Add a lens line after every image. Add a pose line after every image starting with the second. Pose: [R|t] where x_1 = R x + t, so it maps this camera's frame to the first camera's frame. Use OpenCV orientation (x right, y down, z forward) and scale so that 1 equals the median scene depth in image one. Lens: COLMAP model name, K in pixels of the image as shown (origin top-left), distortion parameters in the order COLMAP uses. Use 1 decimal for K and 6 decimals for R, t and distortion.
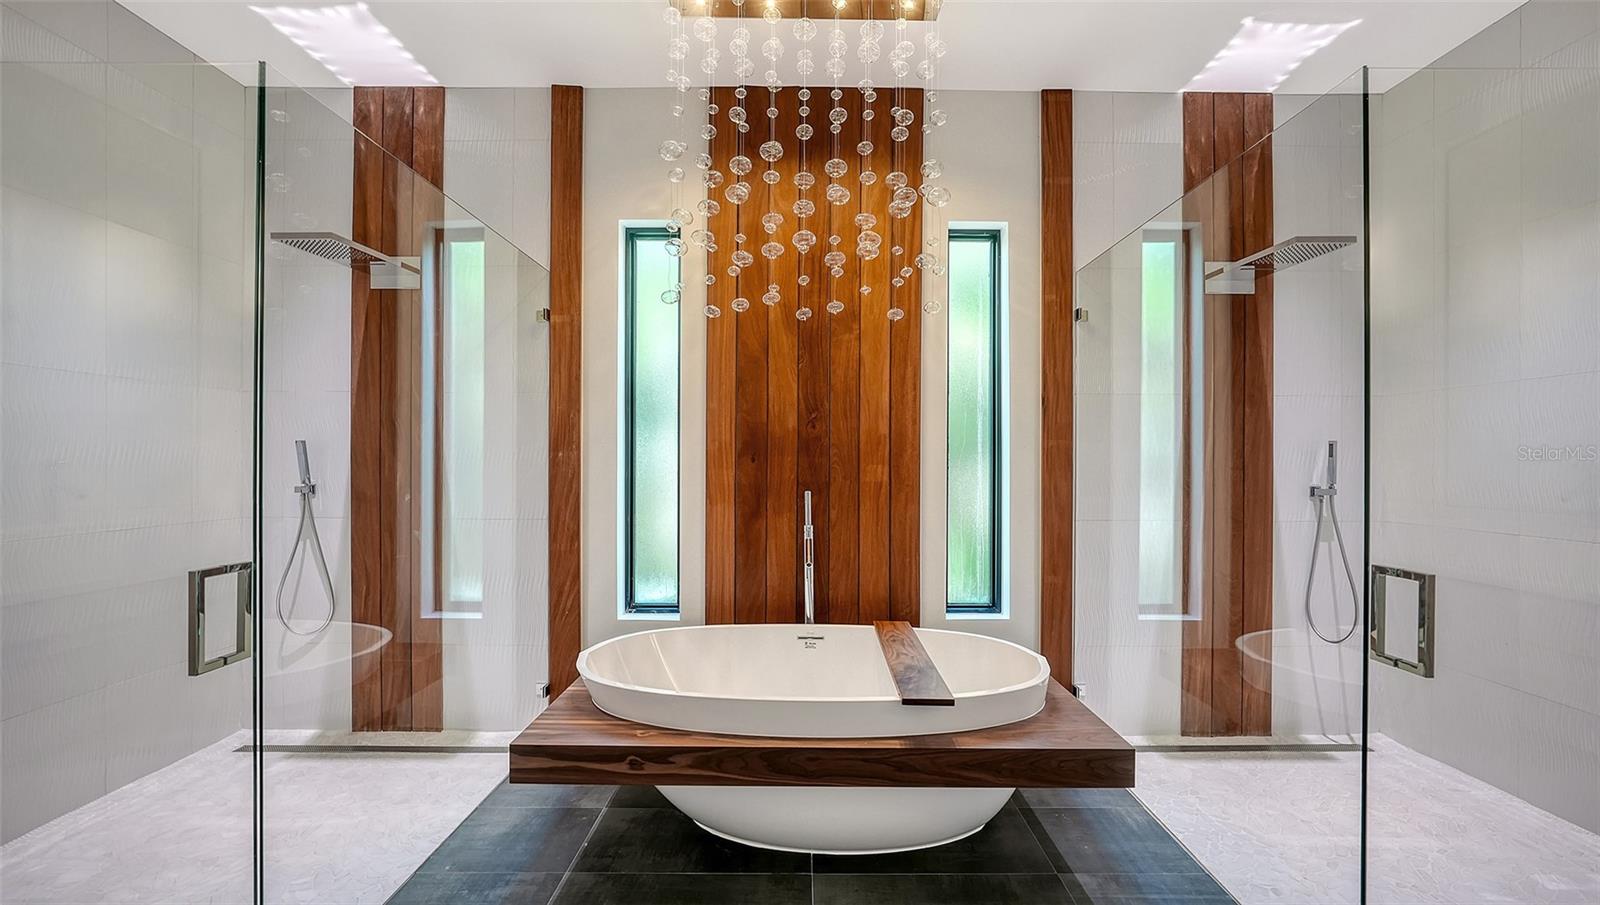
lens RADIAL K [[629.7, 0, 801.8], [0, 629.7, 460.6], [0, 0, 1]] dist [-0.016891, 0.000100]
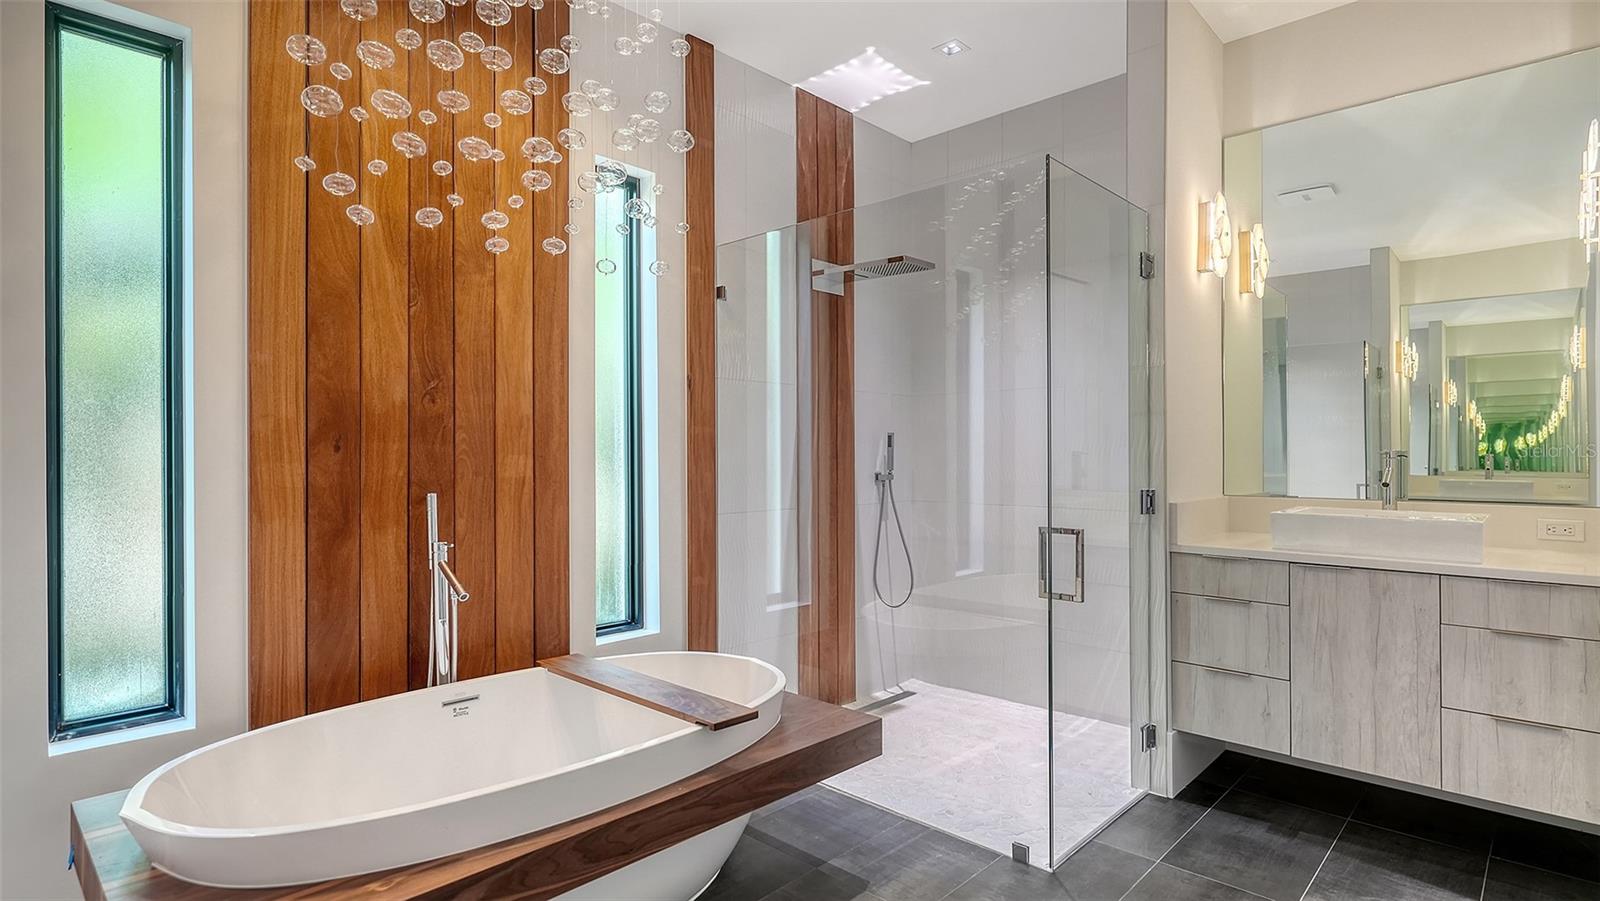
lens RADIAL K [[811.0, 0, 800.0], [0, 811.0, 450.5], [0, 0, 1]] dist [0.001054, -0.000896]
pose [[0.683425, 0.000392, 0.730021, -0.357370], [0.000508, 0.999999, -0.001012, 0.002245], [-0.730021, 0.001062, 0.683424, 0.092749]]
